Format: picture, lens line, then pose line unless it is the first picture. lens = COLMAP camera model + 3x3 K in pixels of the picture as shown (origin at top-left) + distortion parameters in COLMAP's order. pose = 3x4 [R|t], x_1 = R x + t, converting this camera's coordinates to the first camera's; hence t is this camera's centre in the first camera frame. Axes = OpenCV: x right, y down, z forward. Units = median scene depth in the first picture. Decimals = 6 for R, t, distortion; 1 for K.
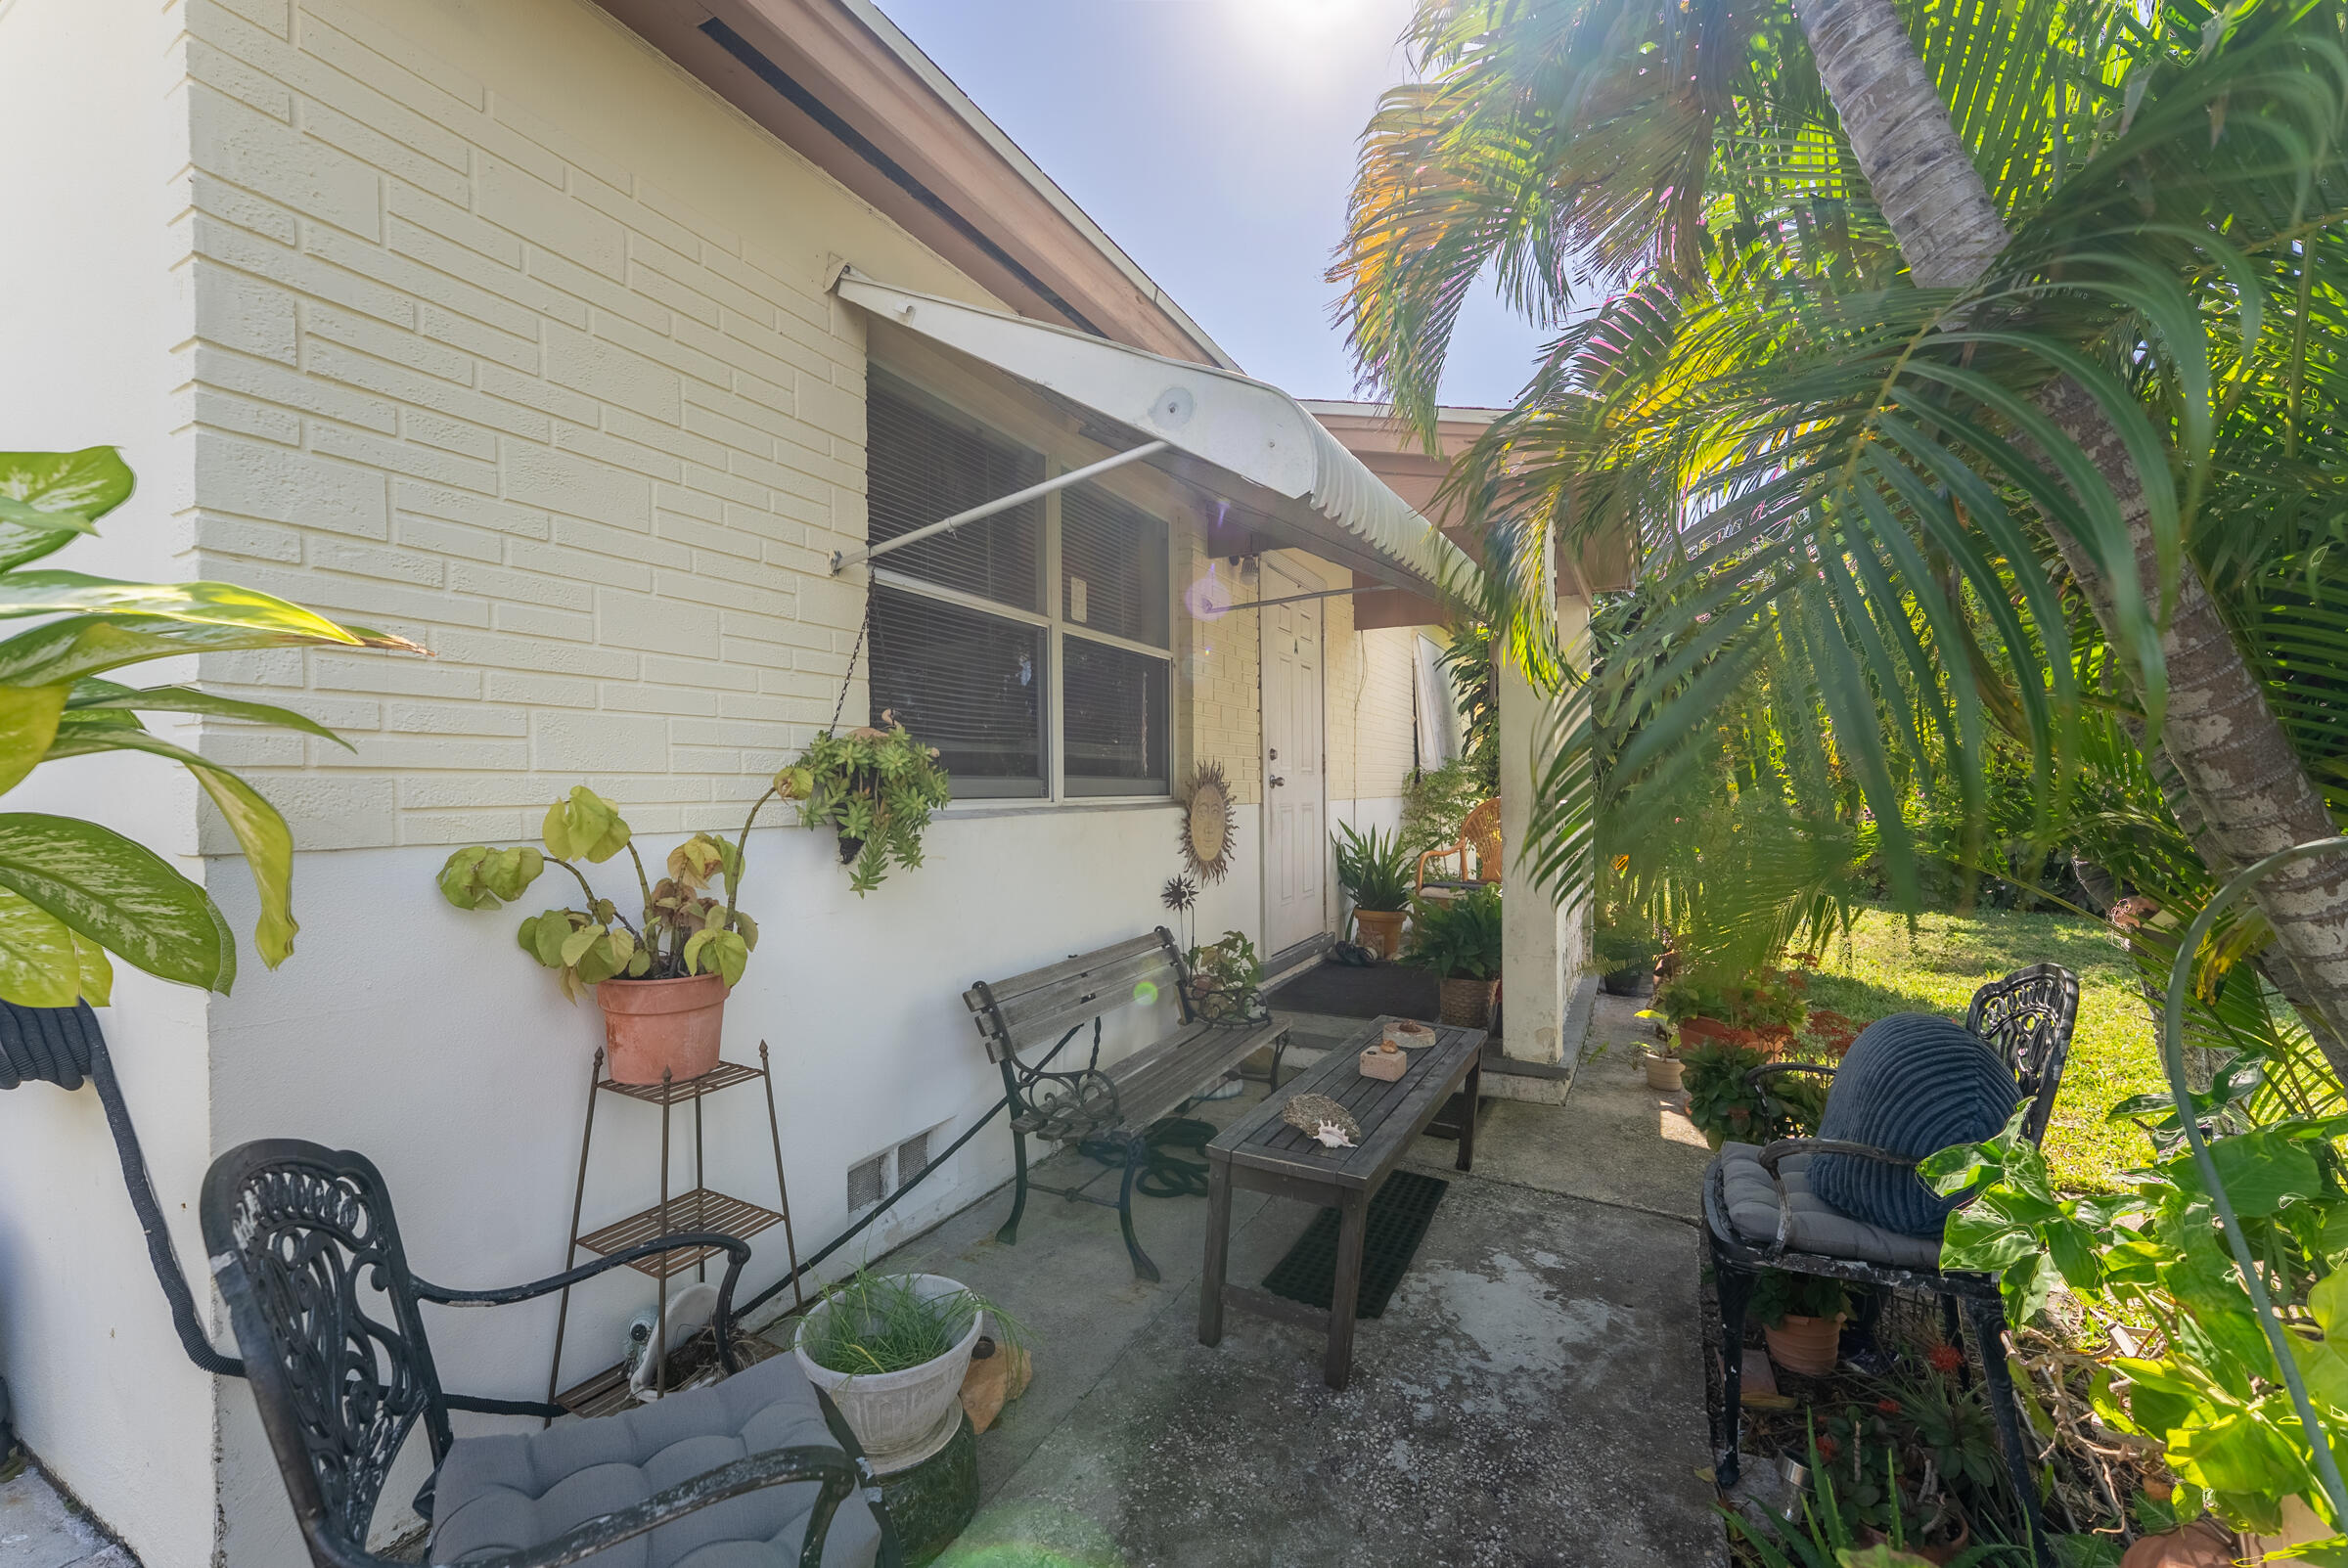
lens RADIAL K [[950.2, 0, 1164.9], [0, 950.2, 803.3], [0, 0, 1]] dist [-0.002780, -0.000526]
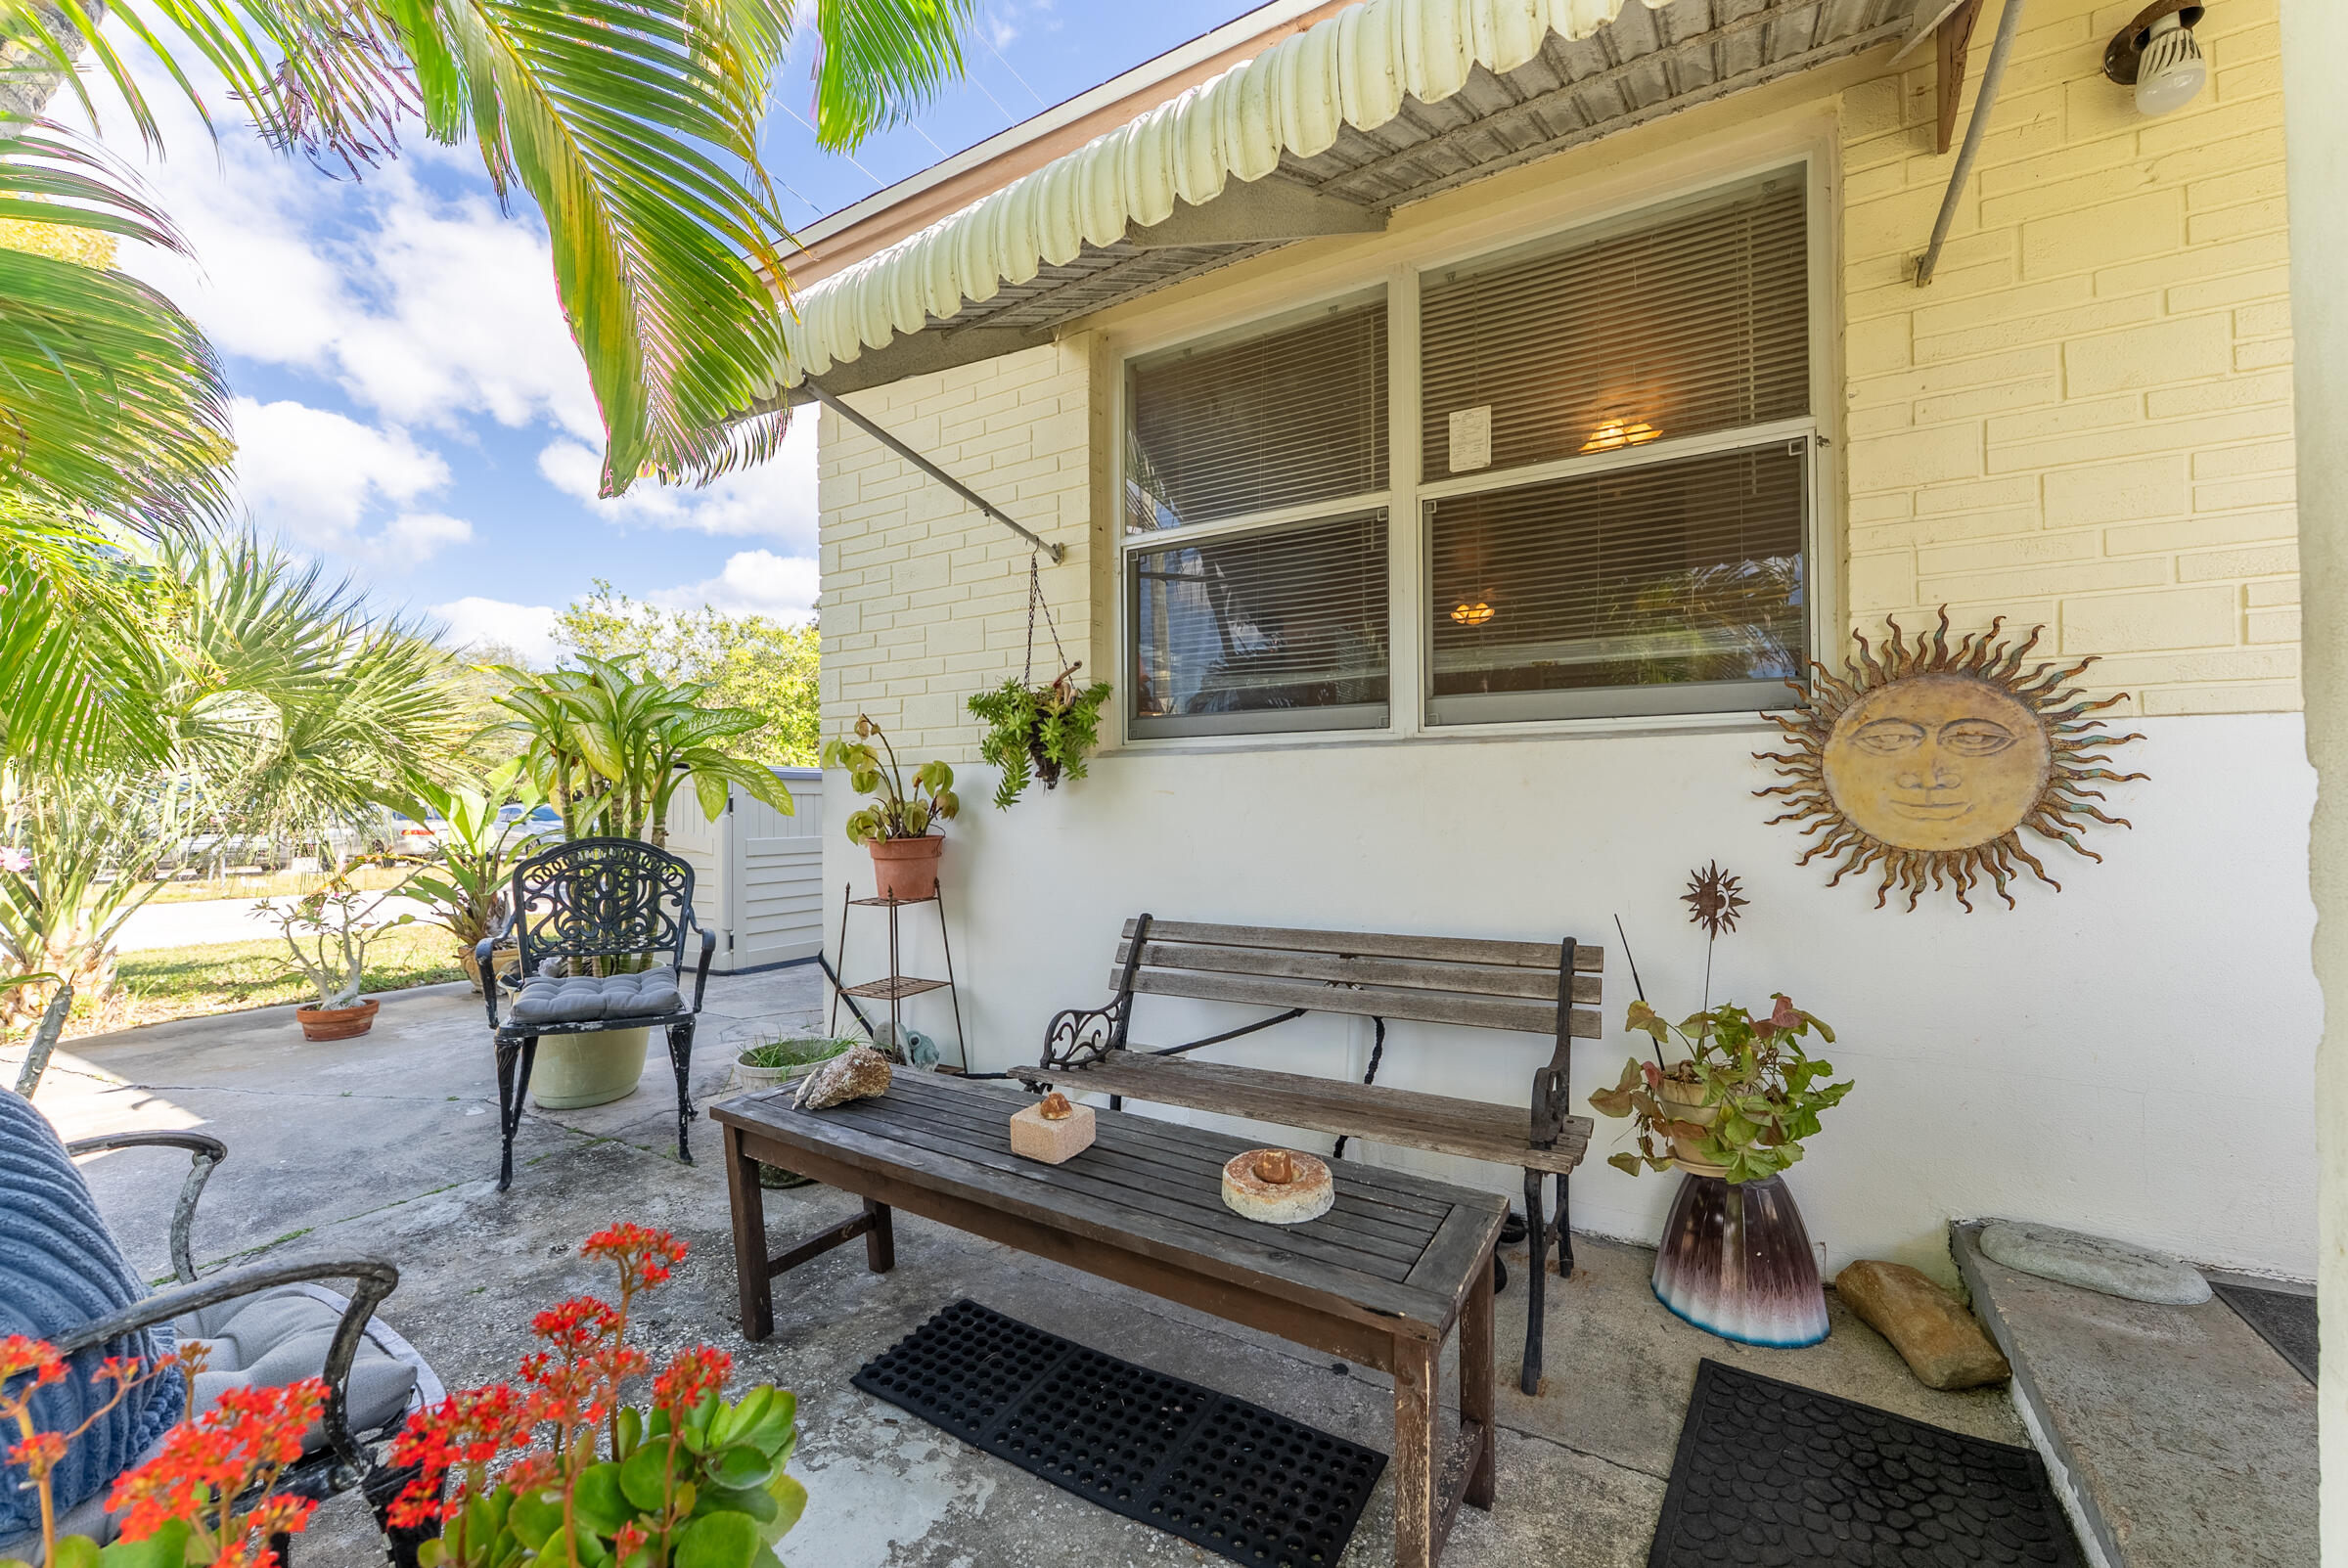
lens RADIAL K [[950.2, 0, 1164.9], [0, 950.2, 803.3], [0, 0, 1]] dist [-0.002780, -0.000526]
pose [[-0.073614, -0.002155, -0.997285, 0.648302], [-0.013144, 0.999913, -0.001190, 0.058359], [0.997200, 0.013021, -0.073636, 0.883412]]
